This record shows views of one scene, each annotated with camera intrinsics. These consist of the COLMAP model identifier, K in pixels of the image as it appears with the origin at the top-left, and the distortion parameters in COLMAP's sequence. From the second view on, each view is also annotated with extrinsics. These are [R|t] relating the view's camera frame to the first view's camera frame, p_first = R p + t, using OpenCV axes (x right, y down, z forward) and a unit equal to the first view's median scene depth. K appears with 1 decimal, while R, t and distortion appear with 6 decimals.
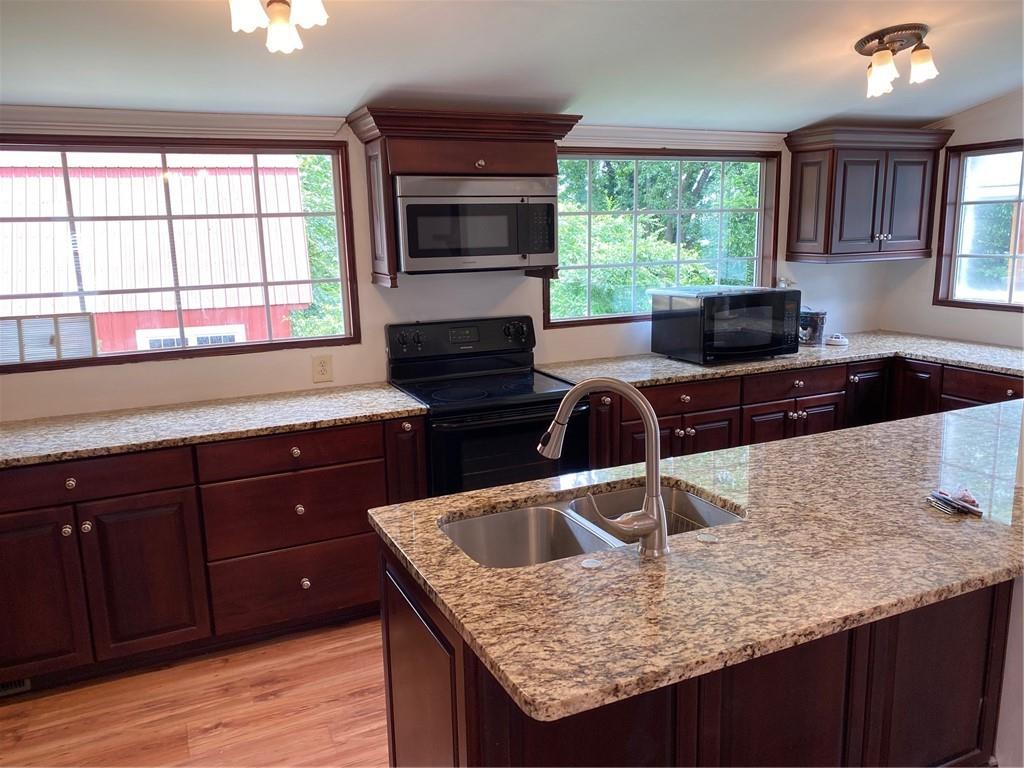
lens RADIAL K [[773.2, 0, 512.0], [0, 773.2, 384.0], [0, 0, 1]] dist [0.066960, -0.066330]
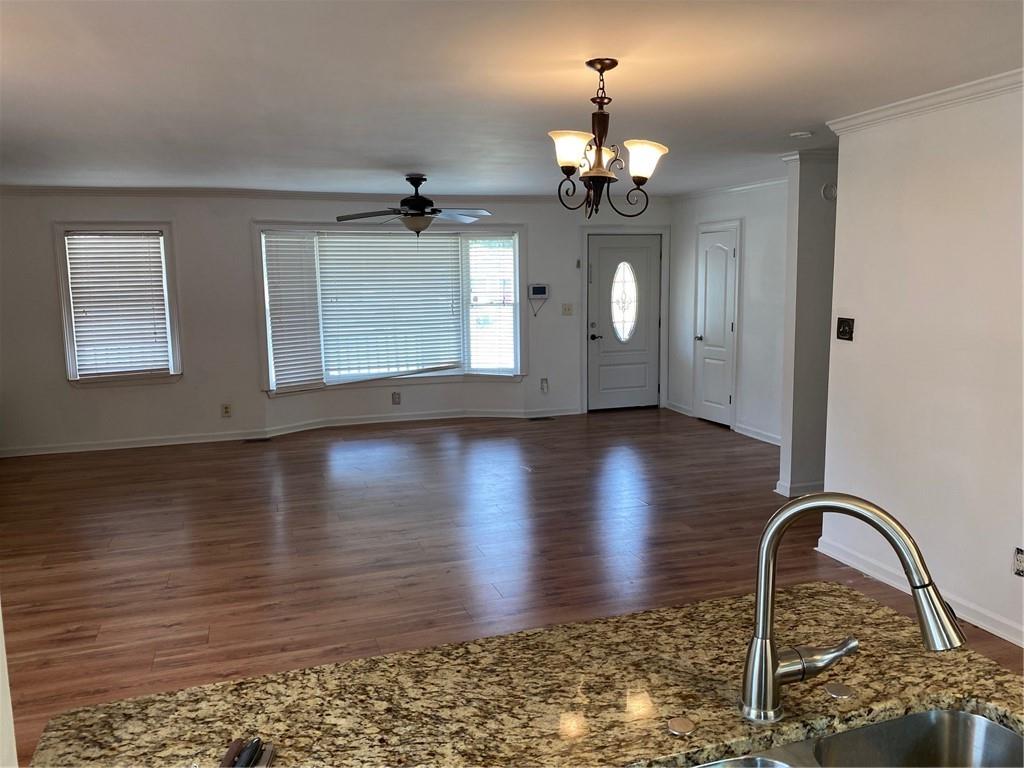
lens RADIAL K [[773.7, 0, 523.8], [0, 773.7, 382.5], [0, 0, 1]] dist [-0.033785, 0.005423]
pose [[-0.994474, 0.025200, 0.101911, 0.314076], [0.057839, 0.941661, 0.331557, -0.320538], [-0.087610, 0.335619, -0.937915, 1.553742]]
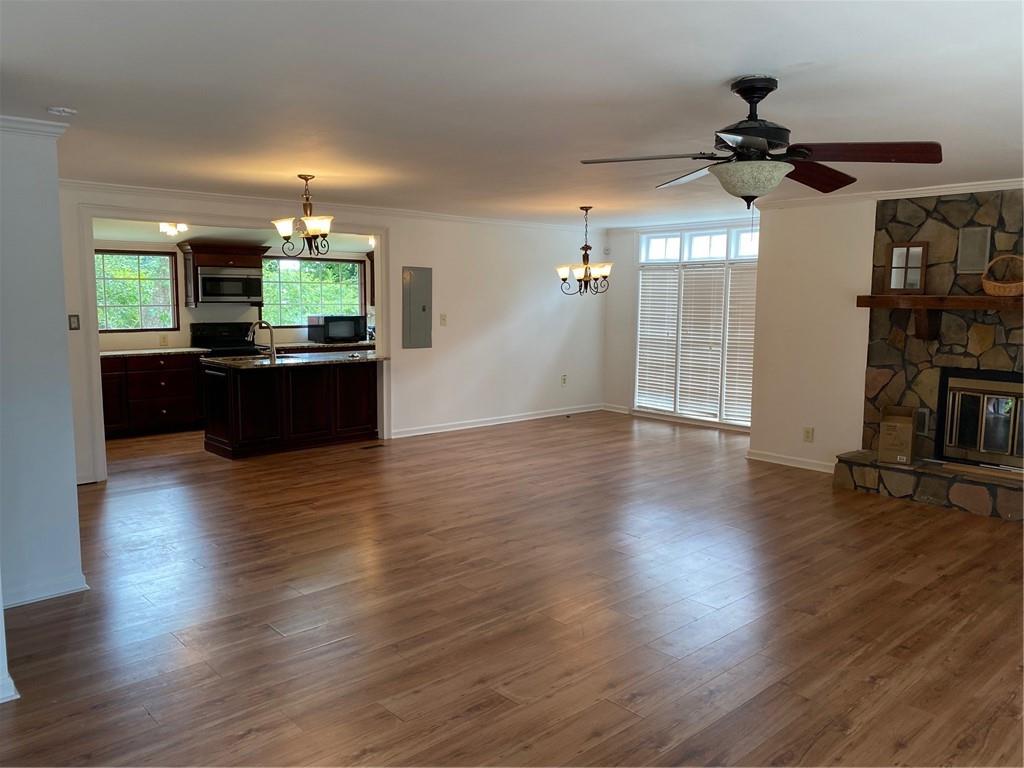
lens RADIAL K [[773.2, 0, 512.0], [0, 773.2, 384.0], [0, 0, 1]] dist [0.066960, -0.066330]
pose [[0.952223, -0.004308, 0.305374, 0.116050], [0.028300, 0.996843, -0.074181, 0.715932], [-0.304090, 0.079279, 0.949339, -3.609445]]
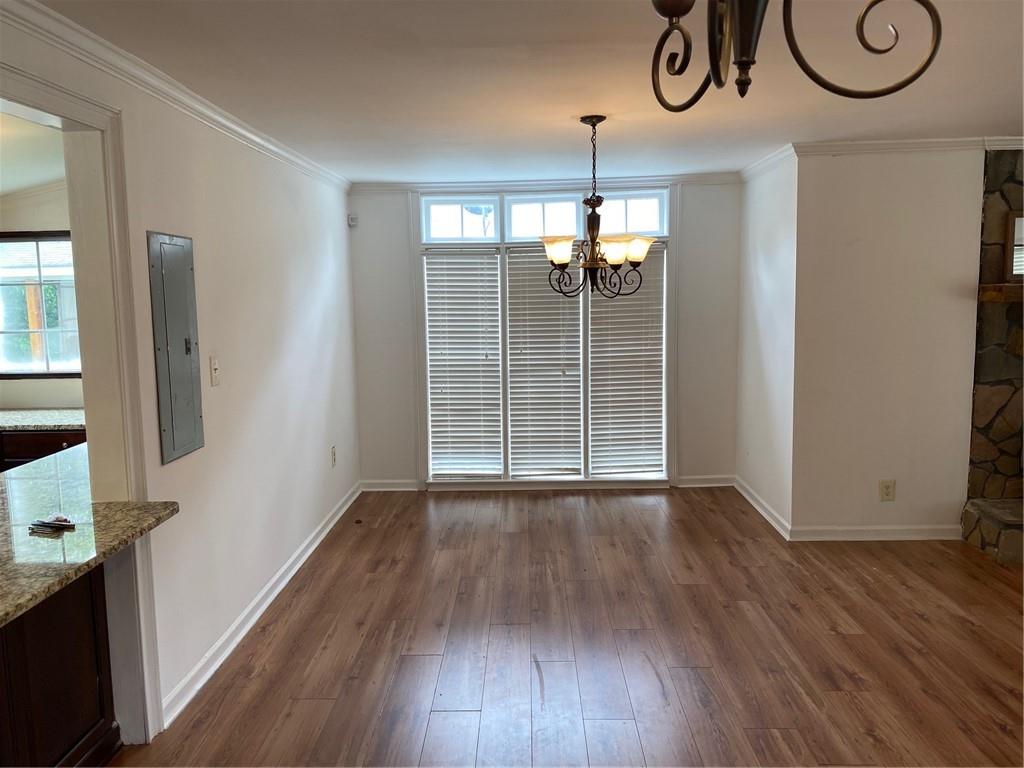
lens RADIAL K [[773.2, 0, 512.0], [0, 773.2, 384.0], [0, 0, 1]] dist [0.066960, -0.066330]
pose [[0.439673, -0.096005, 0.893012, -0.233804], [0.180469, 0.983436, 0.016872, 0.045664], [-0.879840, 0.153743, 0.449716, -0.271754]]
